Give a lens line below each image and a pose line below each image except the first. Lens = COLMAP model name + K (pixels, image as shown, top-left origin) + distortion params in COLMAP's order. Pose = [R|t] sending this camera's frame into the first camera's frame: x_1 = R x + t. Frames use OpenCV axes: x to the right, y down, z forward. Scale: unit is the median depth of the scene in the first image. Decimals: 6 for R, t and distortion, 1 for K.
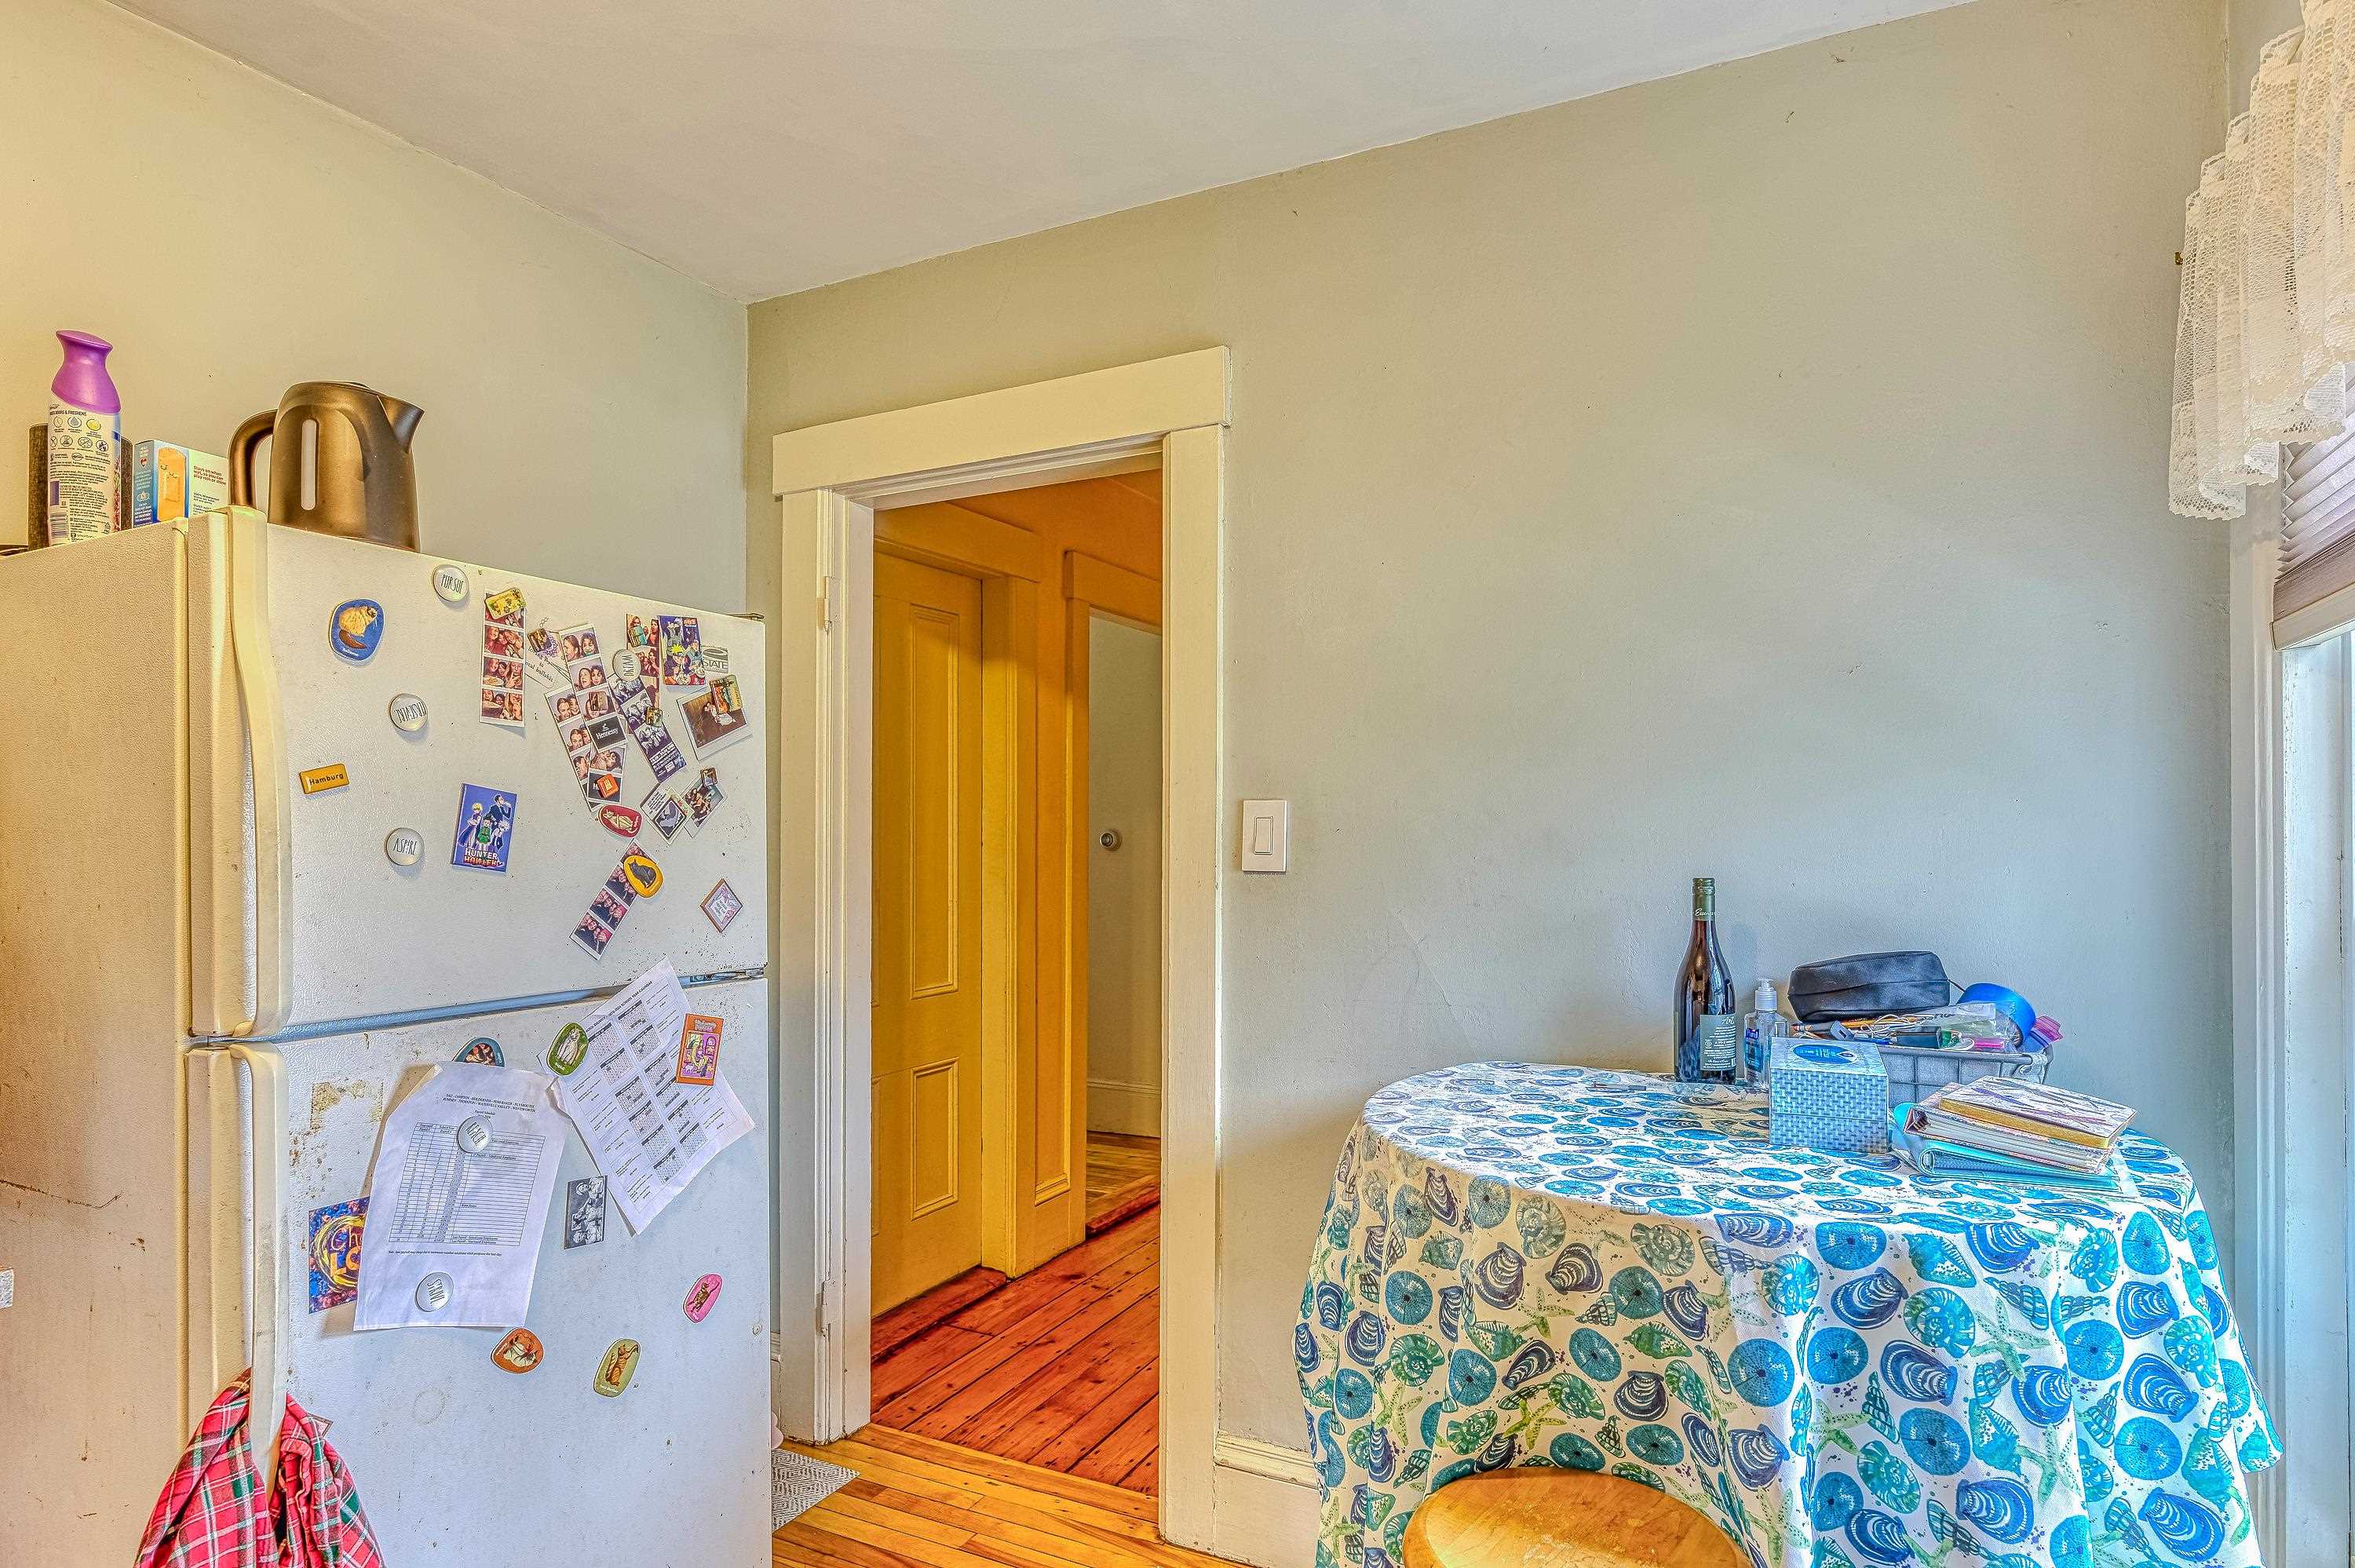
lens RADIAL K [[1276.2, 0, 1183.6], [0, 1276.2, 845.1], [0, 0, 1]] dist [0.005497, 0.000314]
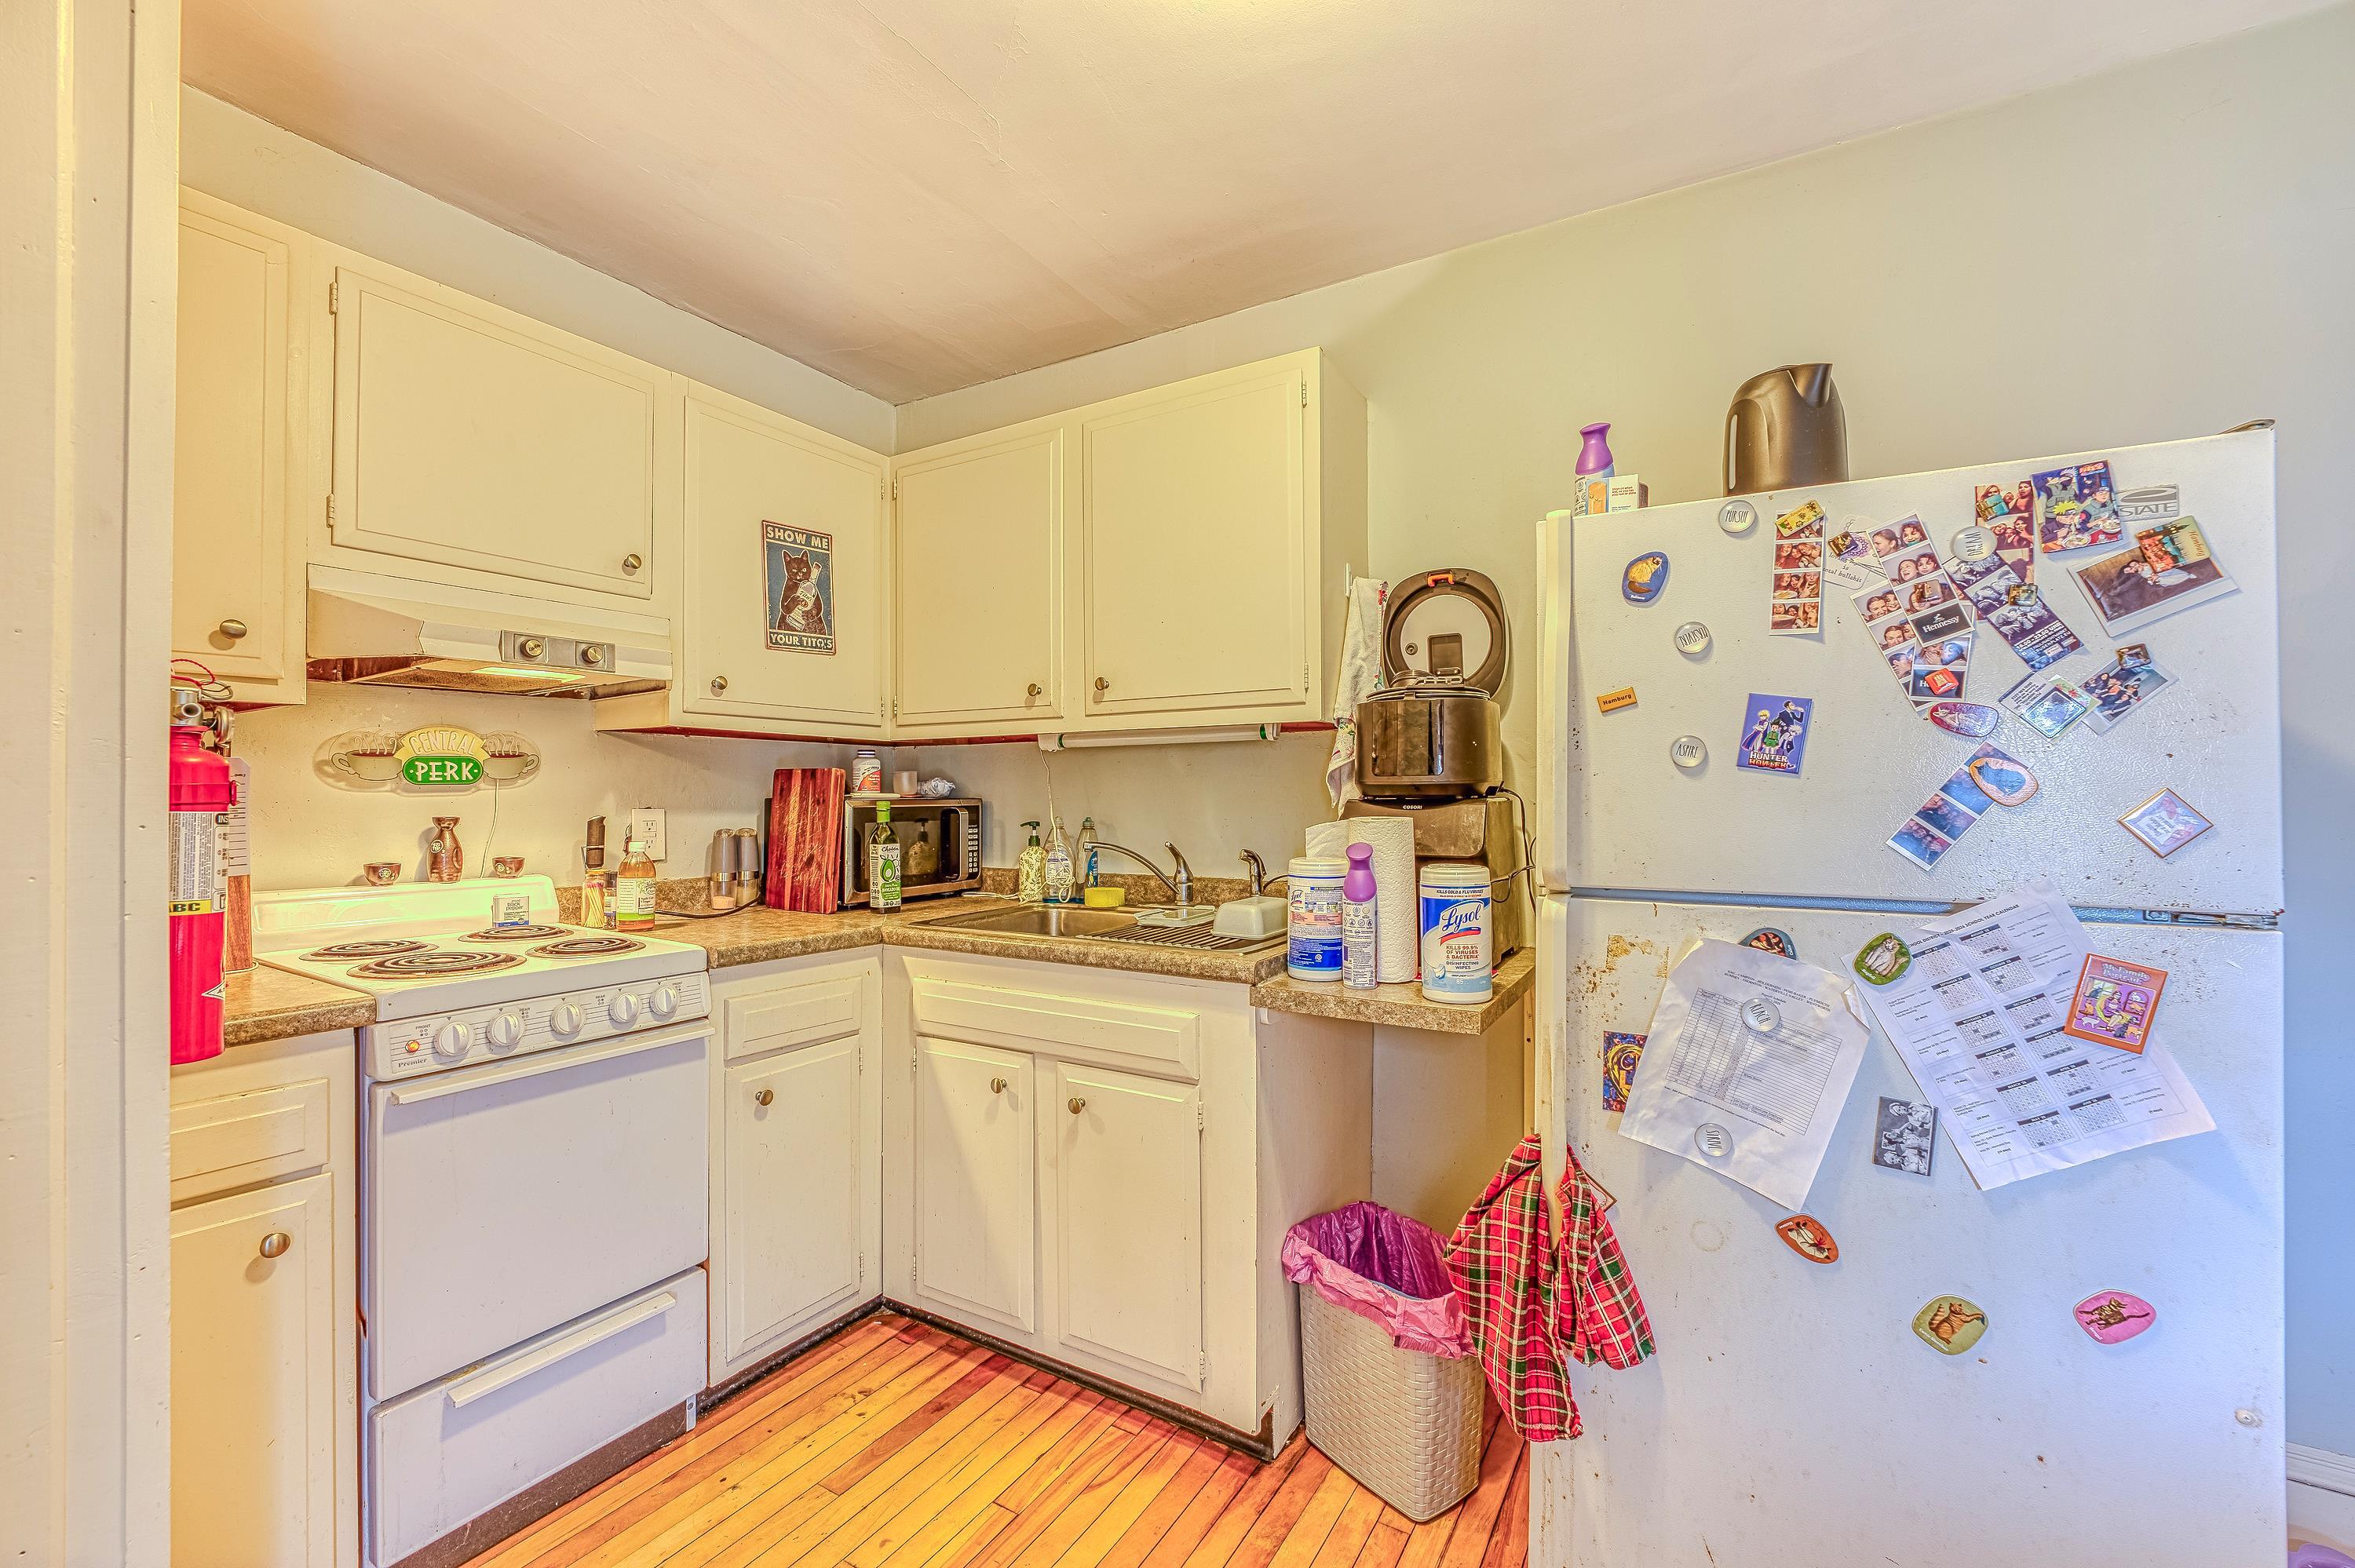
lens RADIAL K [[955.0, 0, 1183.6], [0, 955.0, 787.6], [0, 0, 1]] dist [-0.017754, 0.000154]
pose [[-0.042845, -0.005452, -0.999067, 0.252596], [-0.004009, 0.999978, -0.005285, 0.036105], [0.999074, 0.003779, -0.042866, 0.501019]]
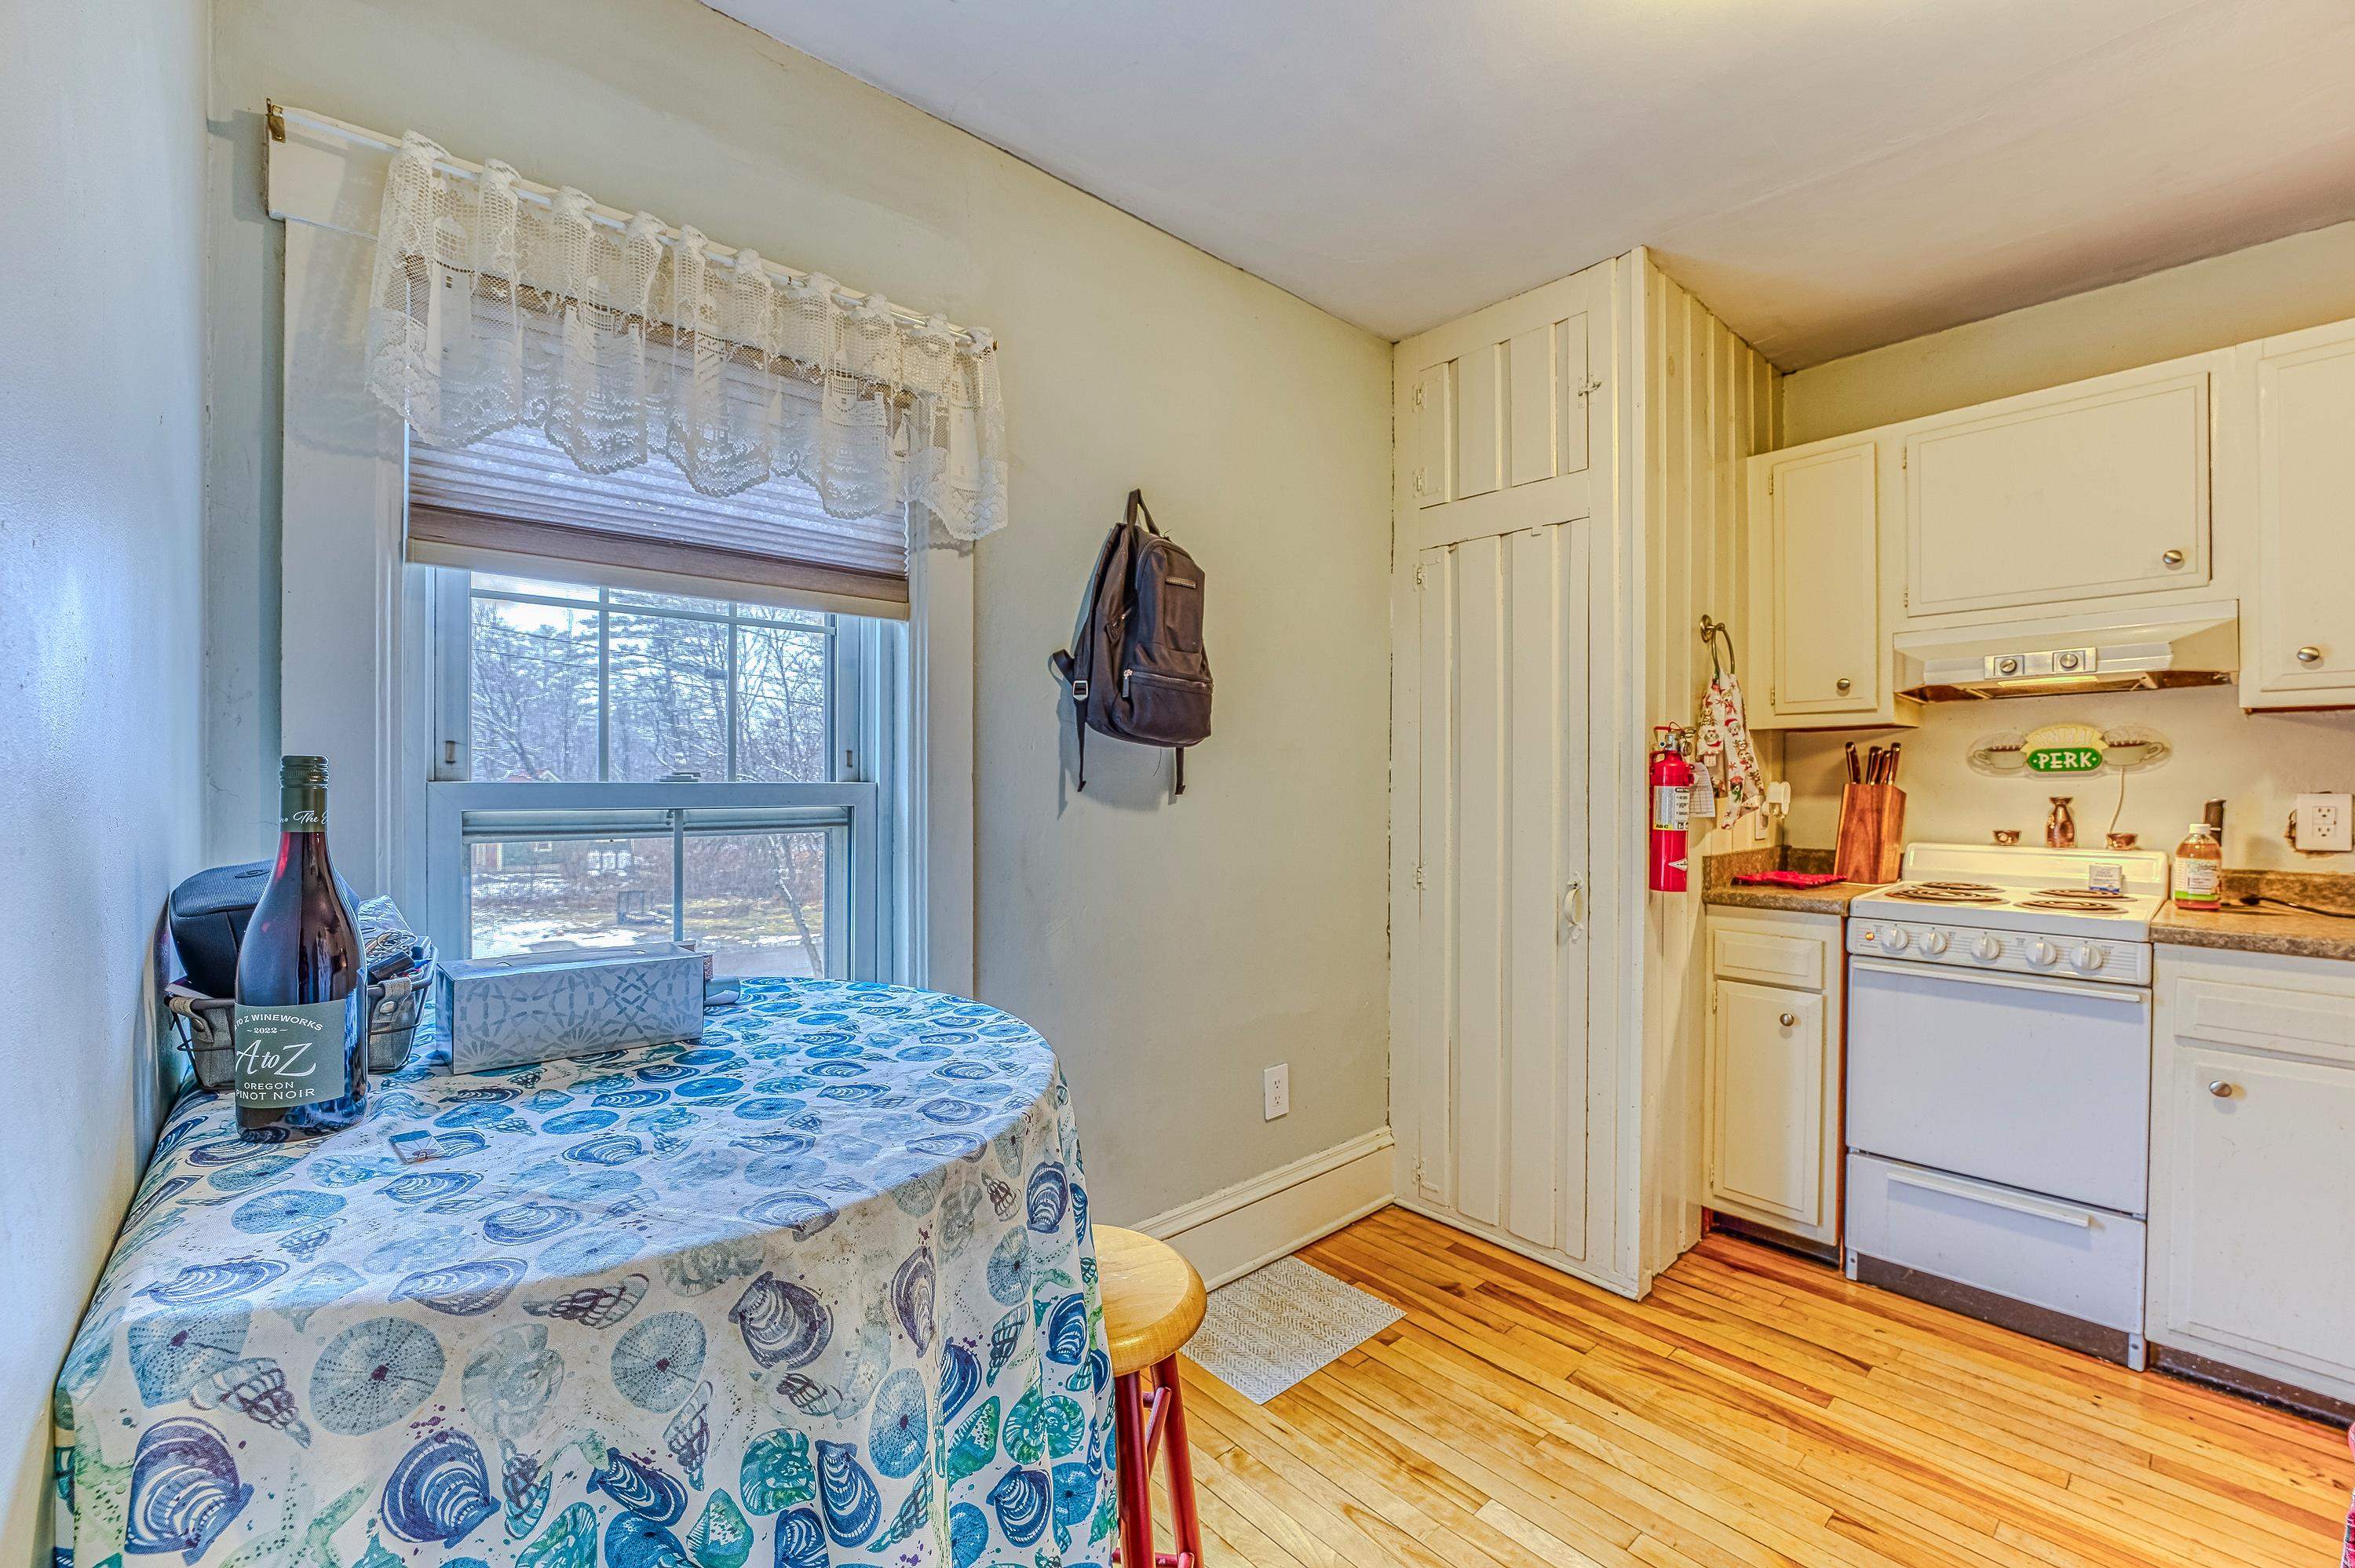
lens RADIAL K [[955.0, 0, 1180.1], [0, 955.0, 786.0], [0, 0, 1]] dist [-0.017754, 0.000154]
pose [[-0.932064, 0.001615, 0.362289, -0.107292], [0.003562, 0.999983, 0.004706, 0.041162], [-0.362275, 0.005677, -0.932054, 1.340433]]
